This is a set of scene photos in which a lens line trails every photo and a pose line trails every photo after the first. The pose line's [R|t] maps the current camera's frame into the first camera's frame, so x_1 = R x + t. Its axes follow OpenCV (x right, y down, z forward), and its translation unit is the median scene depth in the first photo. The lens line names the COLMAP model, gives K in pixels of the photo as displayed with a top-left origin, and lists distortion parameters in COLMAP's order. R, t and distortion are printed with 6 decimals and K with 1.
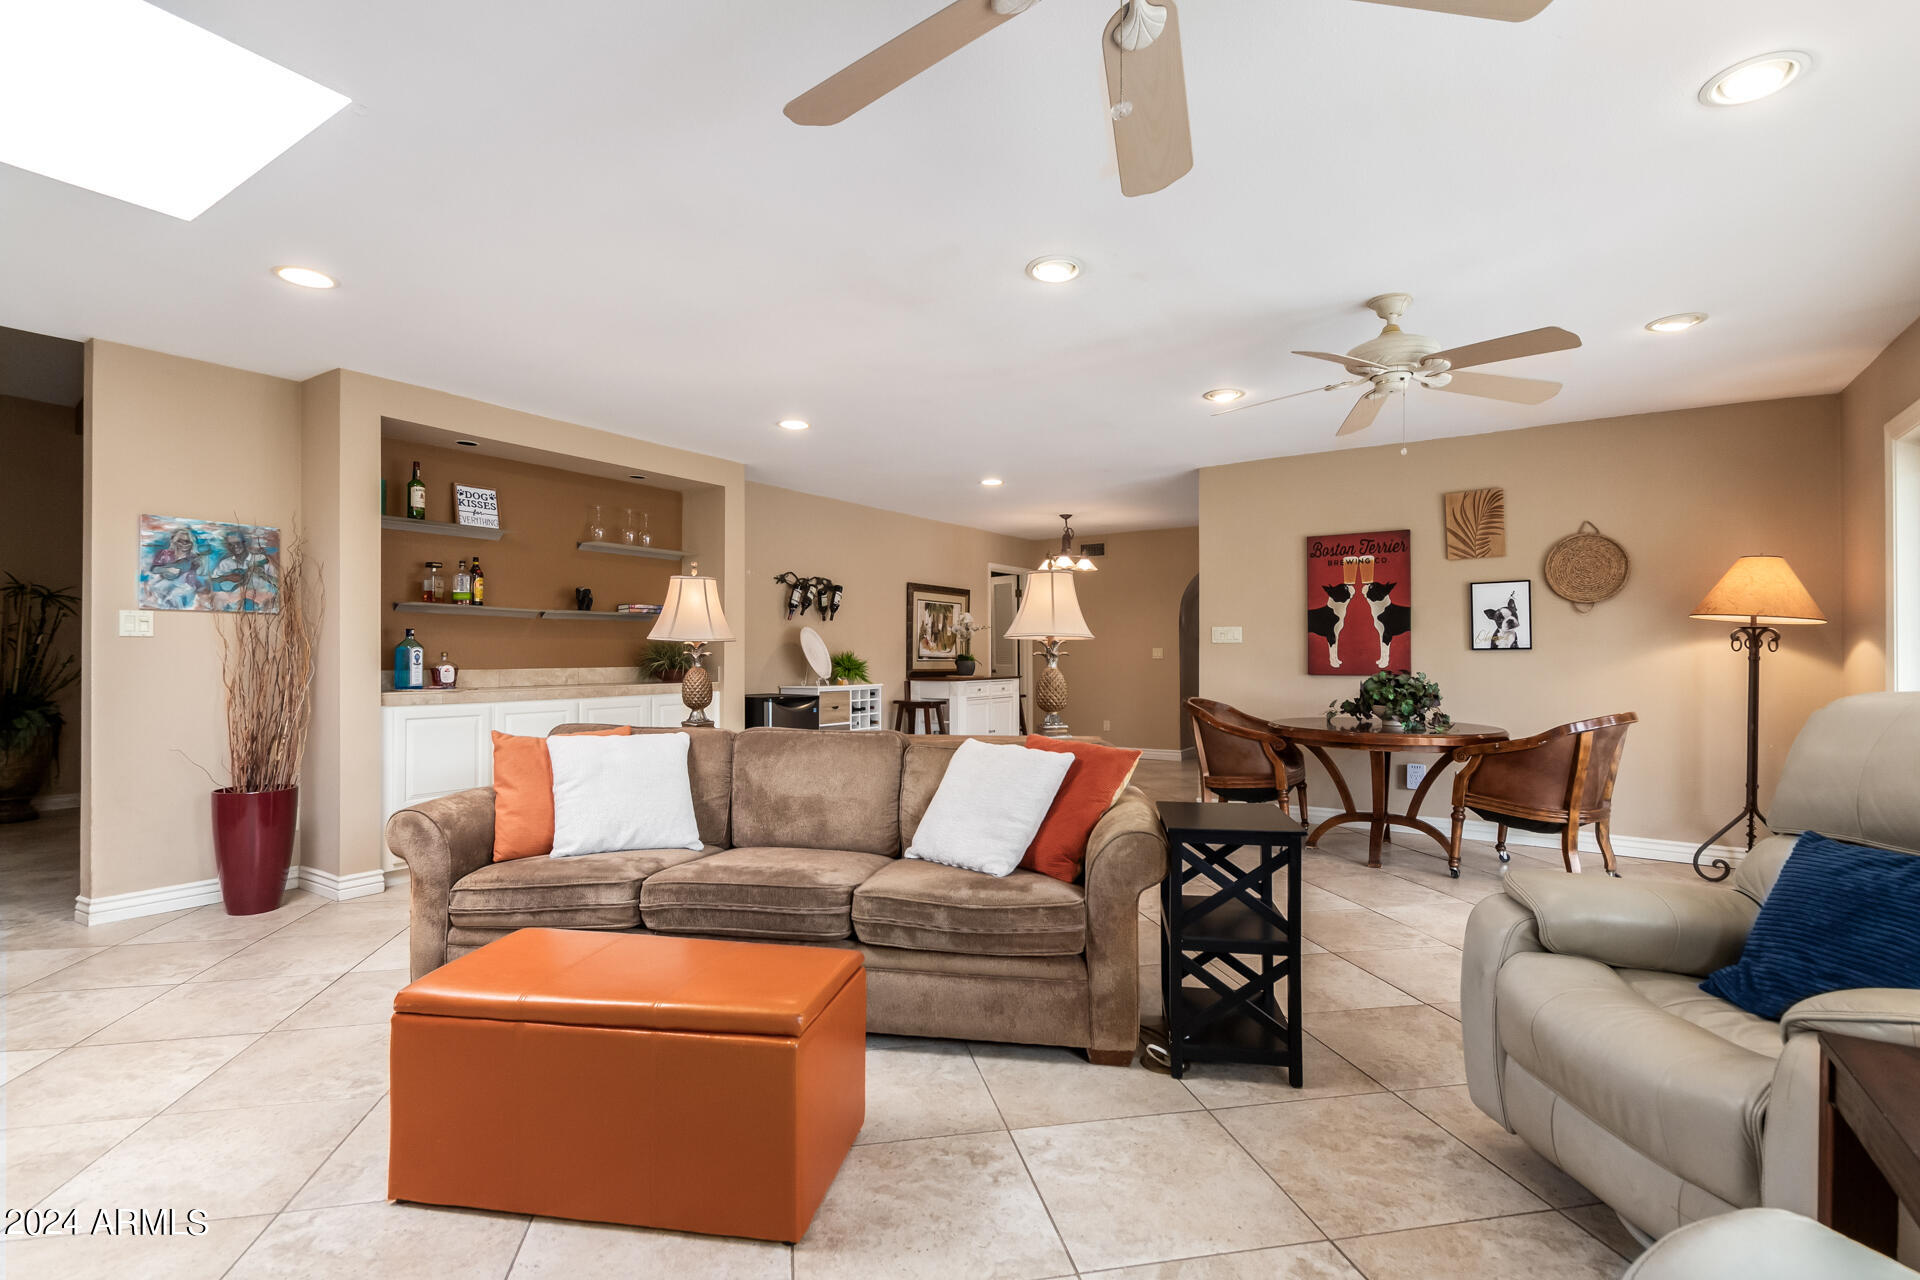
lens RADIAL K [[914.9, 0, 962.9], [0, 914.9, 649.1], [0, 0, 1]] dist [0.003532, -0.000665]
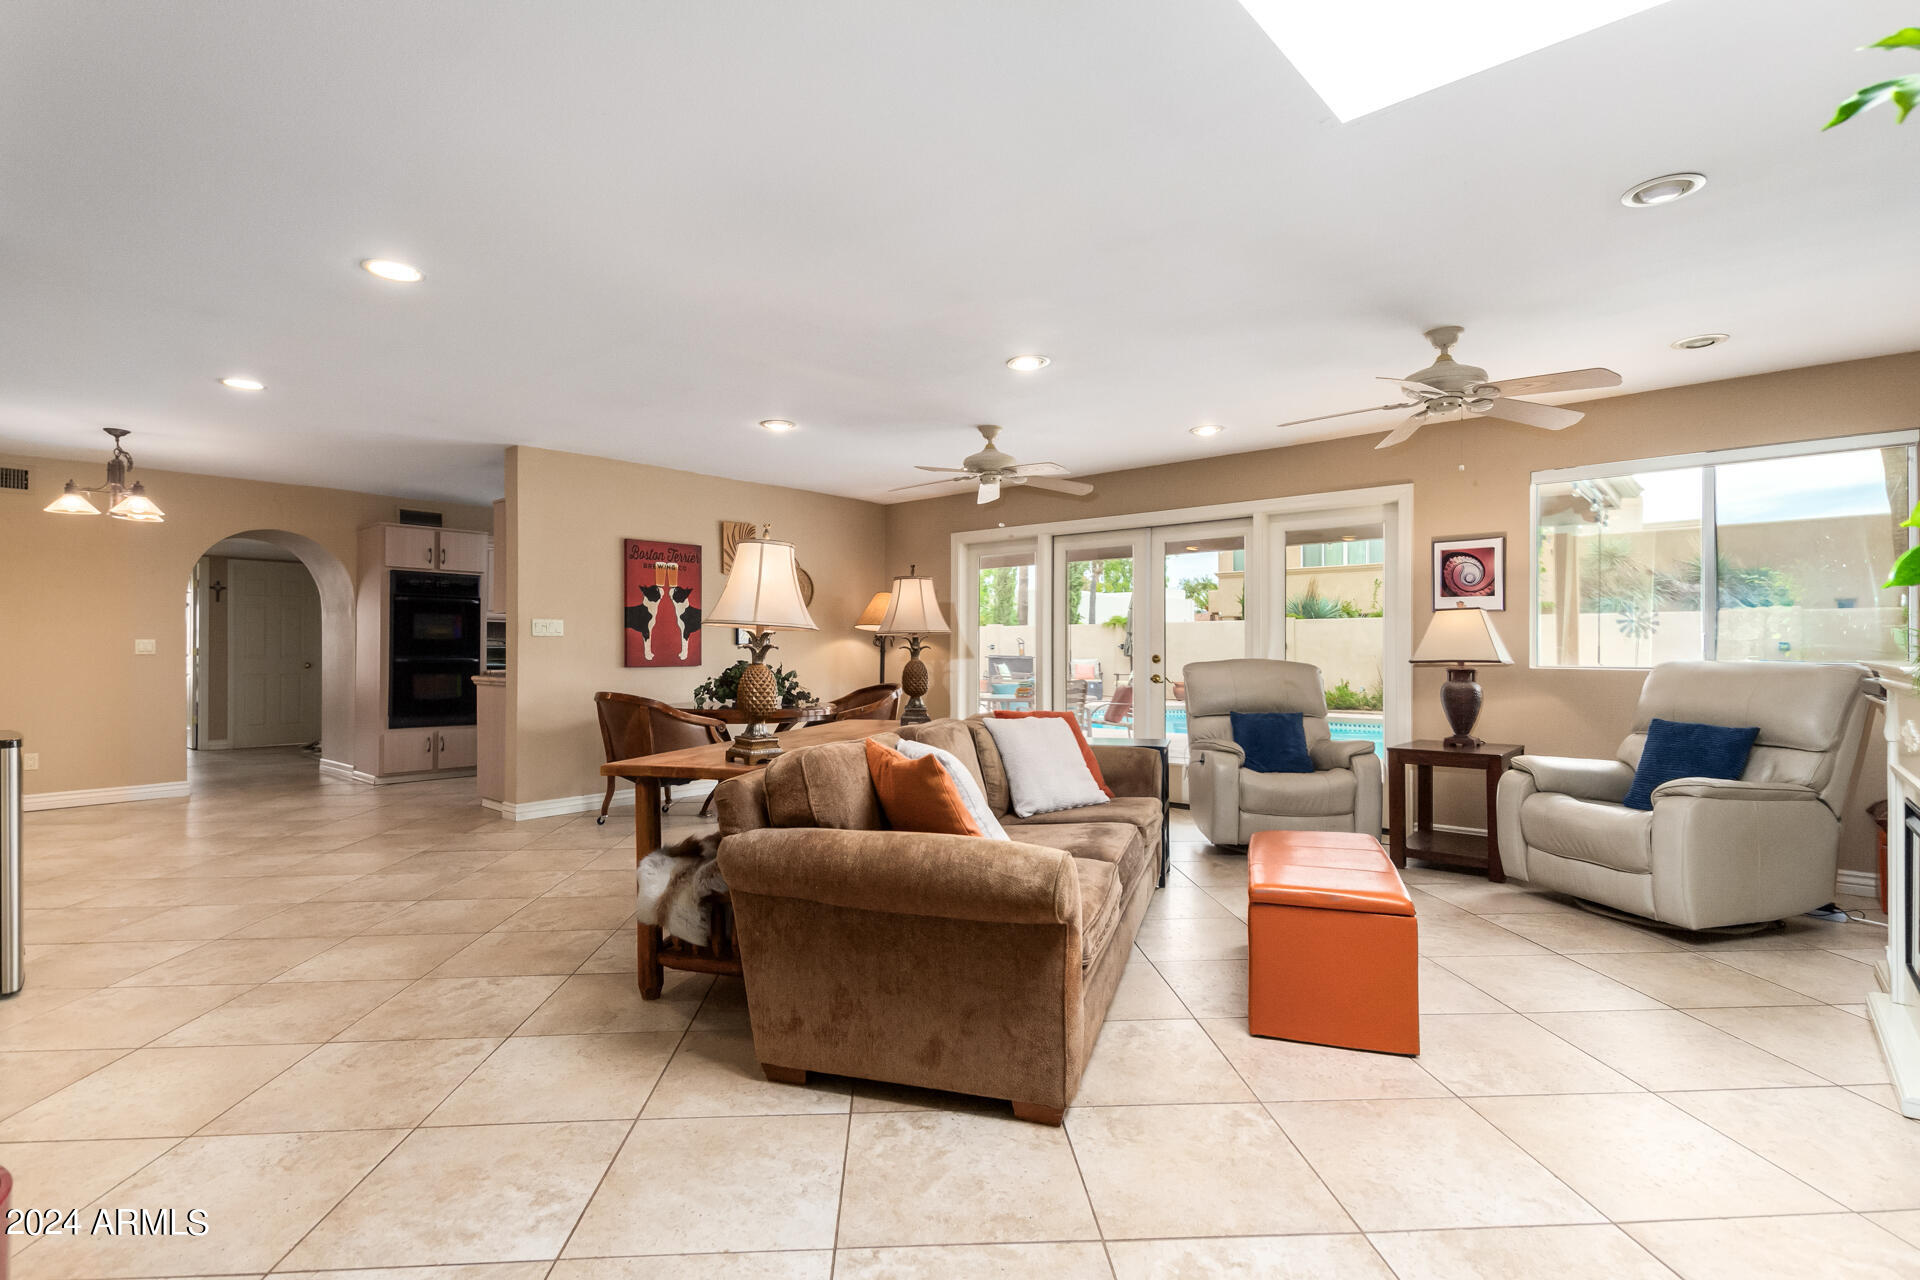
lens RADIAL K [[914.9, 0, 962.6], [0, 914.9, 643.2], [0, 0, 1]] dist [0.003532, -0.000665]
pose [[0.135505, 0.007909, 0.990745, -0.649469], [-0.006687, 0.999953, -0.007068, 0.005233], [-0.990754, -0.005668, 0.135552, 0.472928]]
